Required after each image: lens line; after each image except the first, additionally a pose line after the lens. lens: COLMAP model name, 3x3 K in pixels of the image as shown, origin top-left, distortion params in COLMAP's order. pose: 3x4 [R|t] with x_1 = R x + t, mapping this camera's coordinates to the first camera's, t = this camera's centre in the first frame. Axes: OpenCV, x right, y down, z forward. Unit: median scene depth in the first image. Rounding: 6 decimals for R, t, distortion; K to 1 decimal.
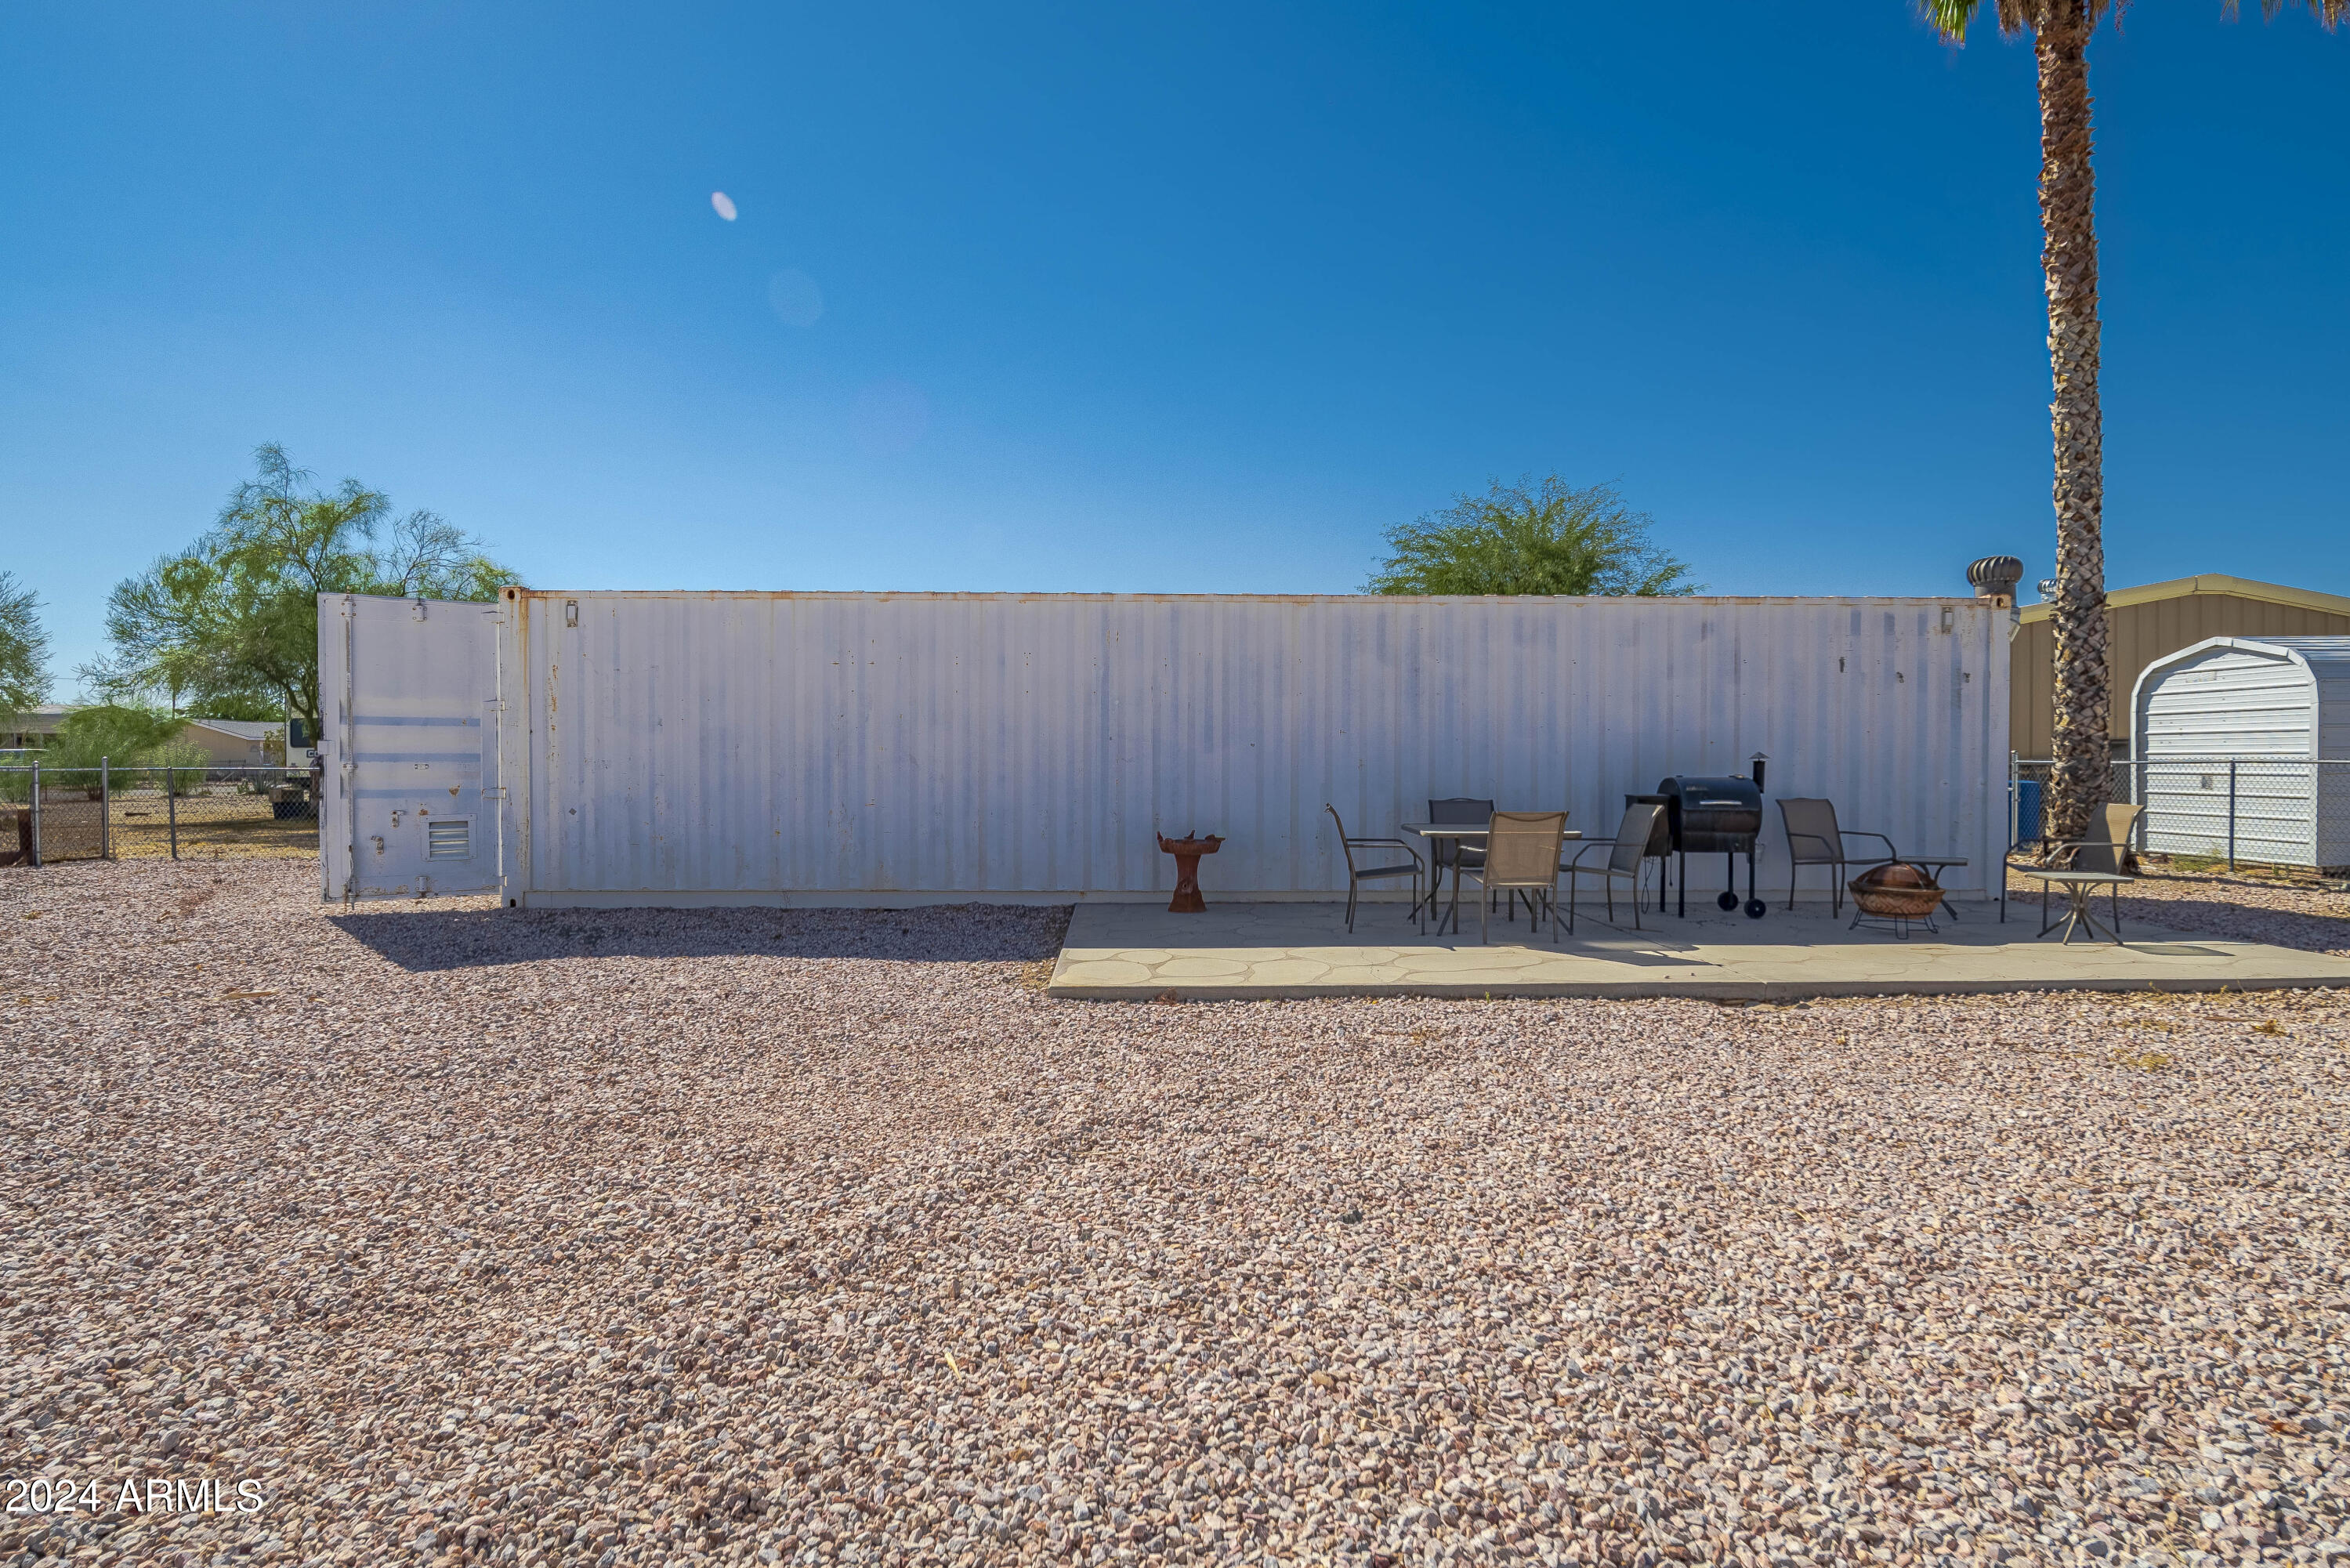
lens RADIAL K [[1275.1, 0, 1175.0], [0, 1275.1, 784.0], [0, 0, 1]] dist [0.003028, 0.000311]
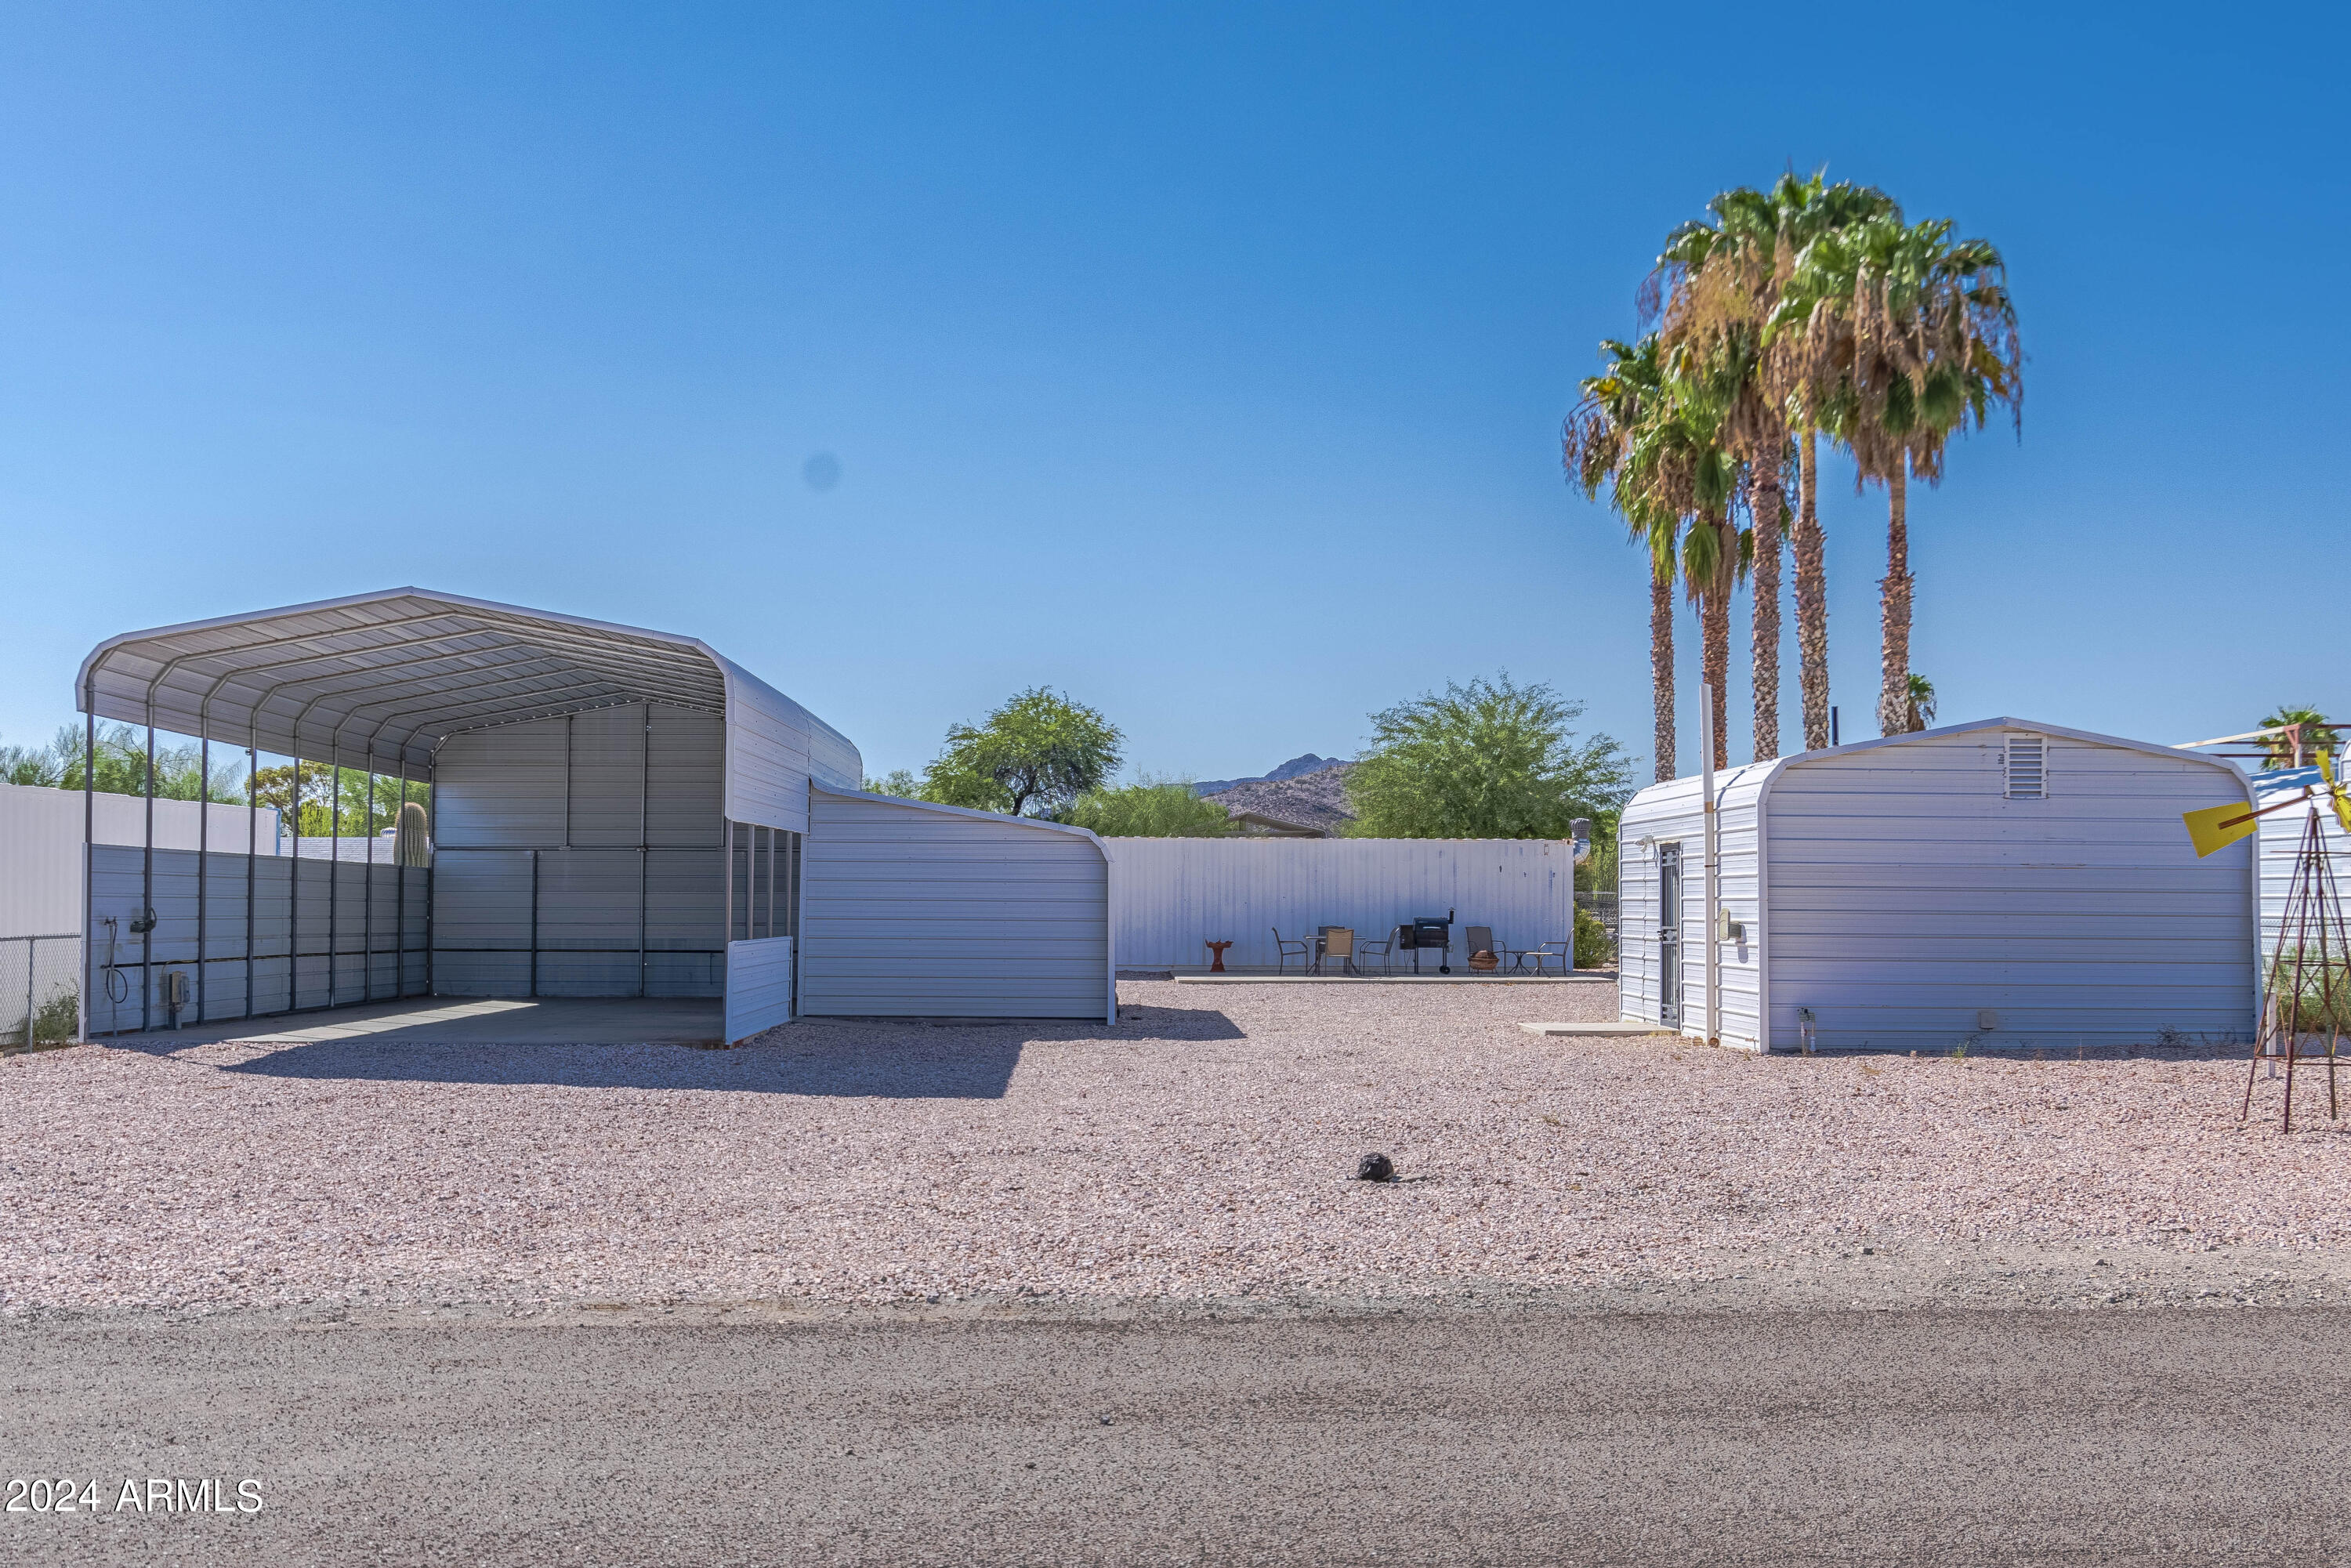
lens RADIAL K [[2476.1, 0, 1177.6], [0, 2476.1, 852.5], [0, 0, 1]] dist [-0.001150, 0.007091]
pose [[0.999970, 0.003065, 0.007088, -0.096081], [-0.002842, 0.999507, -0.031272, 0.018481], [-0.007181, 0.031251, 0.999486, -3.539486]]
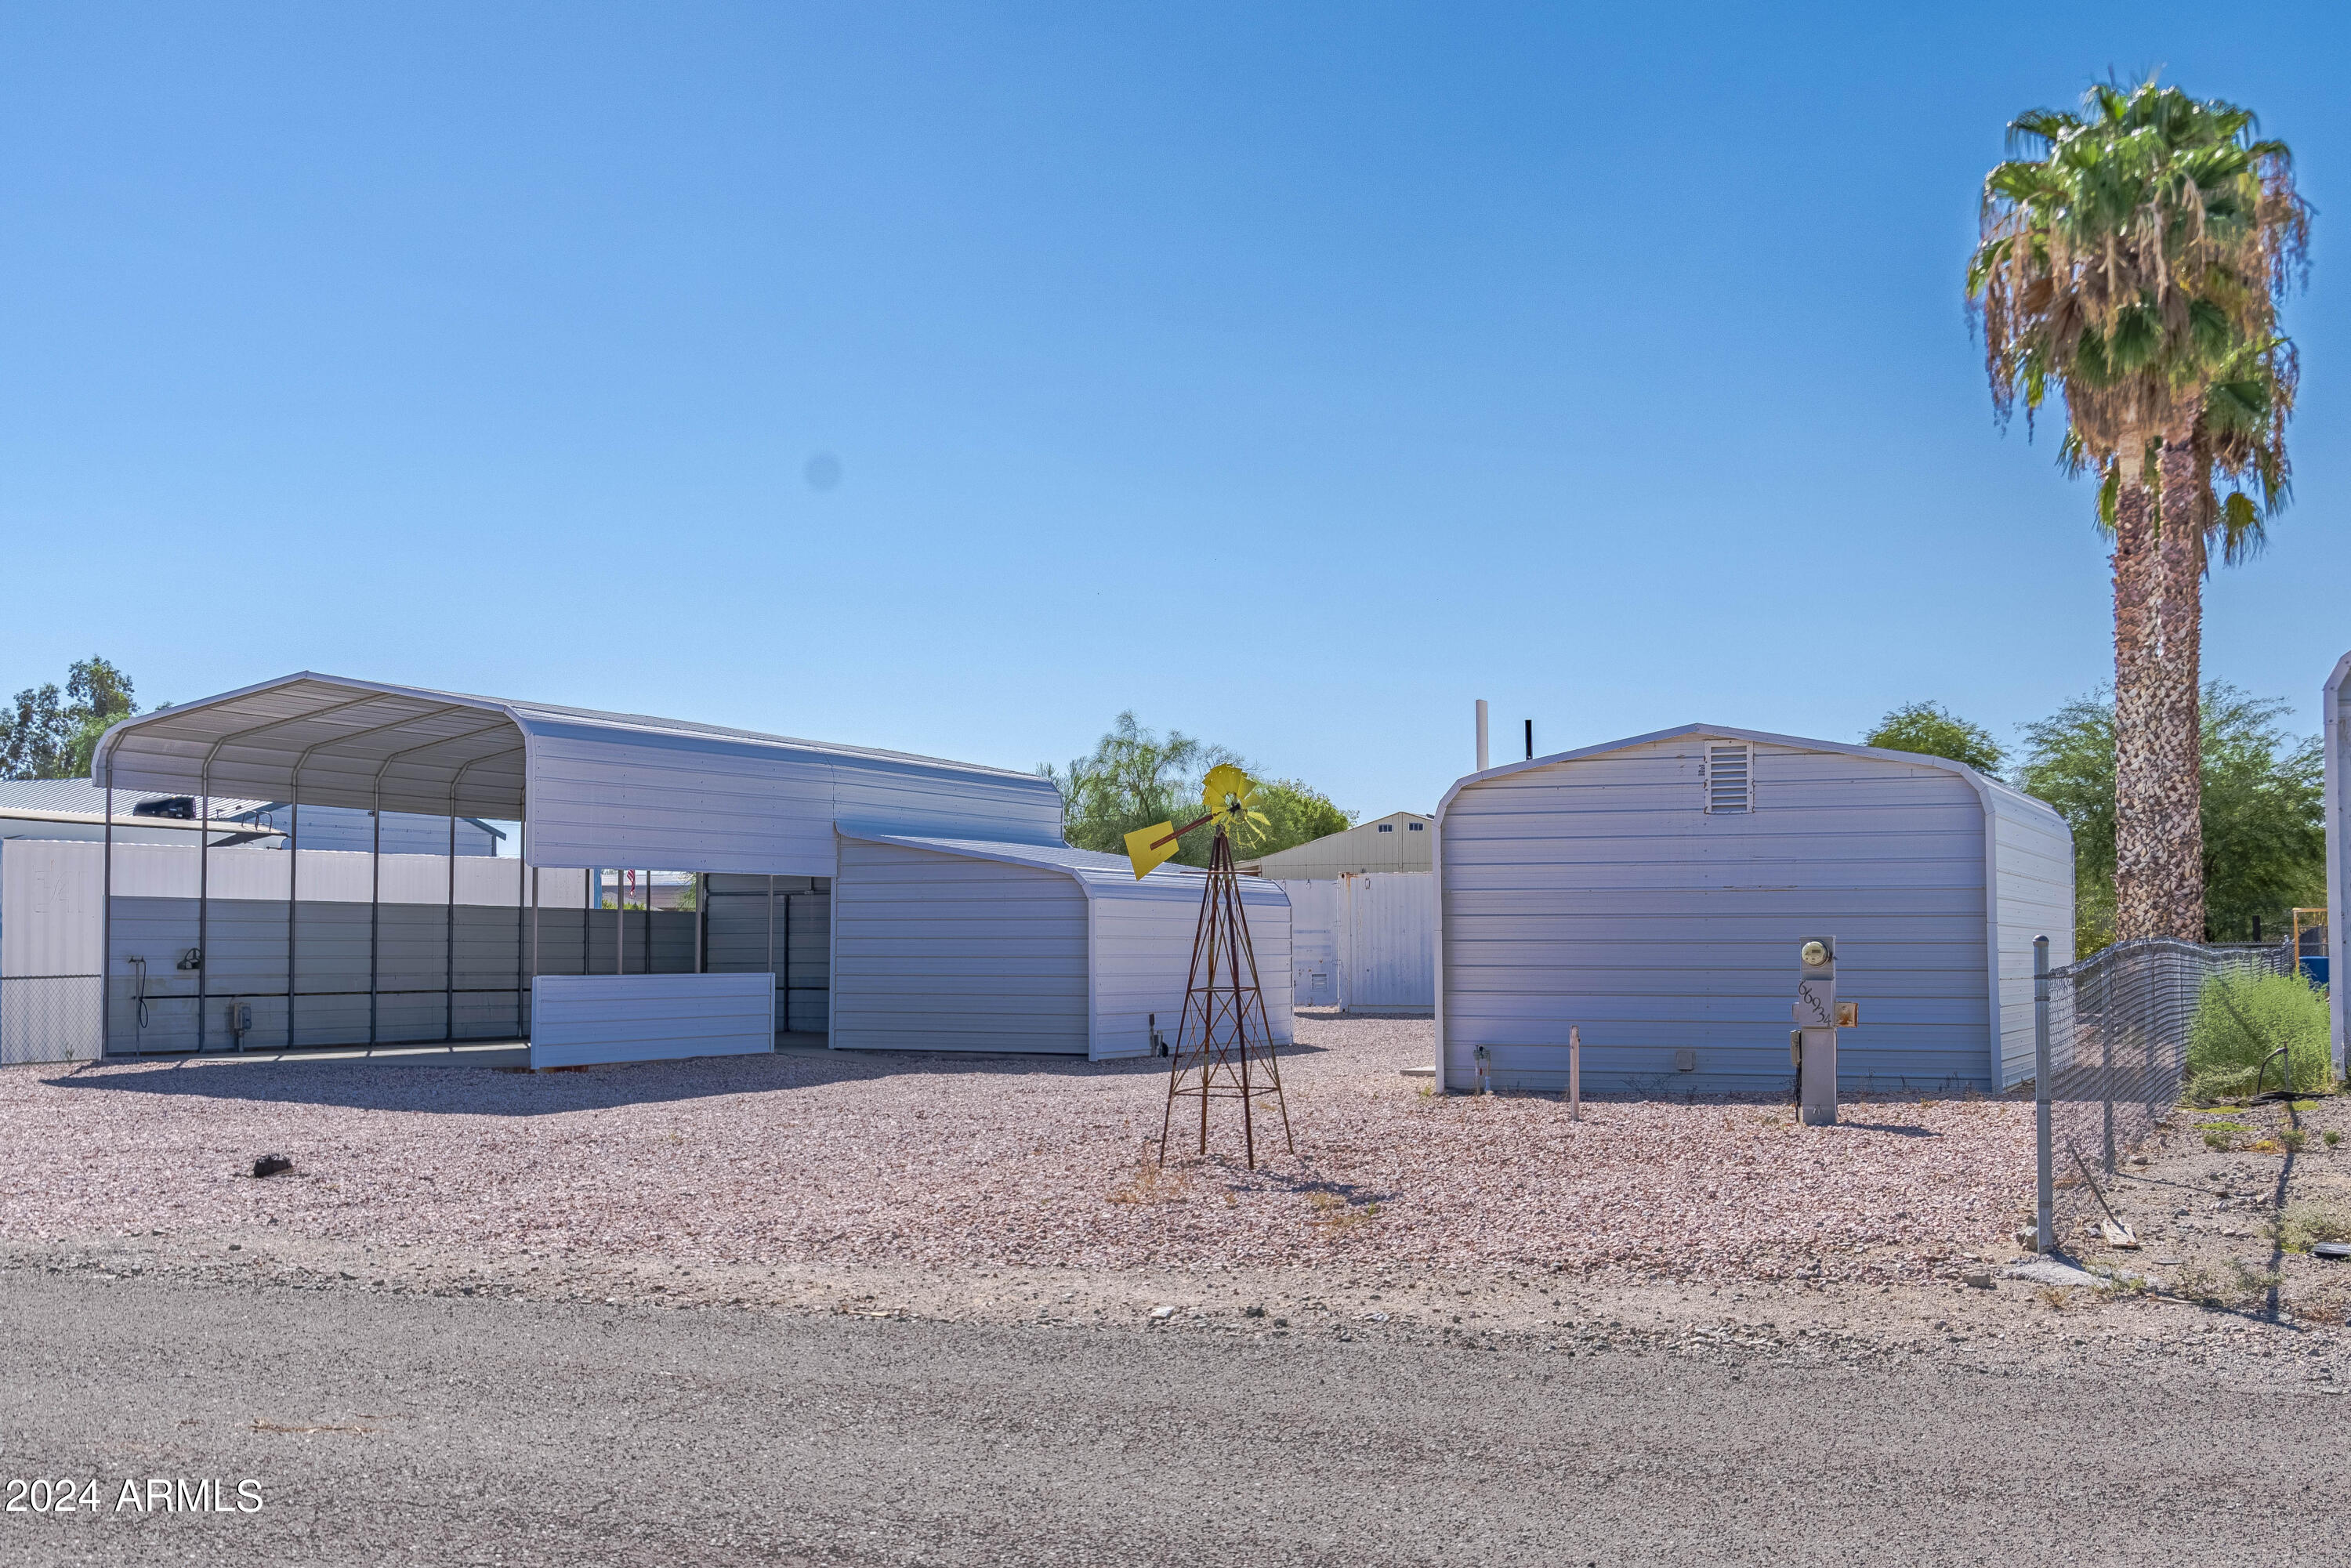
lens RADIAL K [[2682.1, 0, 1175.5], [0, 2682.1, 784.0], [0, 0, 1]] dist [0.004948, -0.003949]
pose [[0.901941, -0.029602, -0.430844, 1.269039], [-0.001205, 0.997472, -0.071056, 0.028835], [0.431858, 0.064607, 0.899625, -3.450881]]
